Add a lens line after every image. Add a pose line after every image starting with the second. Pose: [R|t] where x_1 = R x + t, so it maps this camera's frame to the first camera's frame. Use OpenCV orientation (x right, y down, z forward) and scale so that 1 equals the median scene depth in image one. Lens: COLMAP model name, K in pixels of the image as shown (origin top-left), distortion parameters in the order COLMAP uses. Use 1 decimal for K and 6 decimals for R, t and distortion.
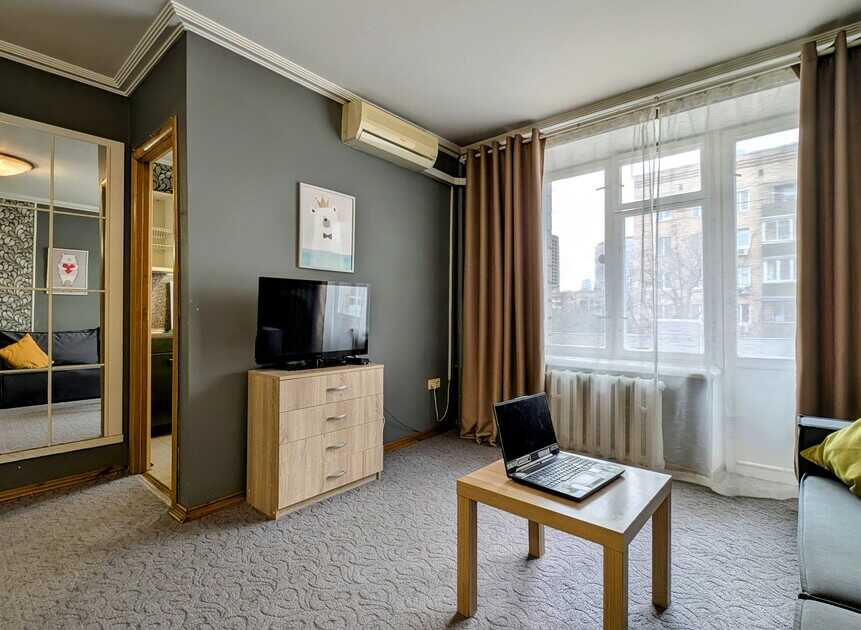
lens RADIAL K [[417.1, 0, 434.9], [0, 417.1, 311.7], [0, 0, 1]] dist [-0.001472, -0.000822]
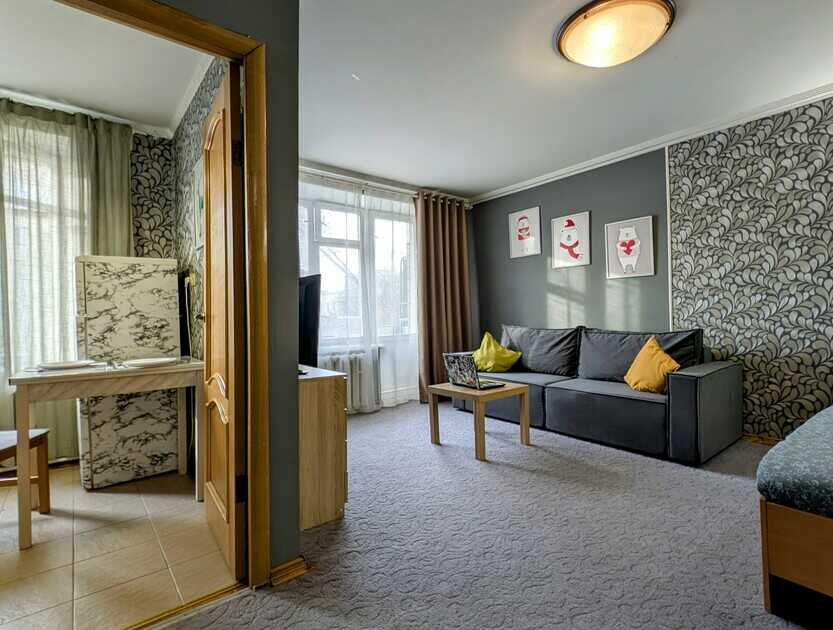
lens RADIAL K [[421.3, 0, 418.6], [0, 421.3, 310.4], [0, 0, 1]] dist [0.026288, -0.000203]
pose [[0.168905, -0.005400, 0.985617, -1.044812], [0.007044, 0.999966, 0.004272, -0.010881], [-0.985607, 0.006222, 0.168938, 0.485321]]
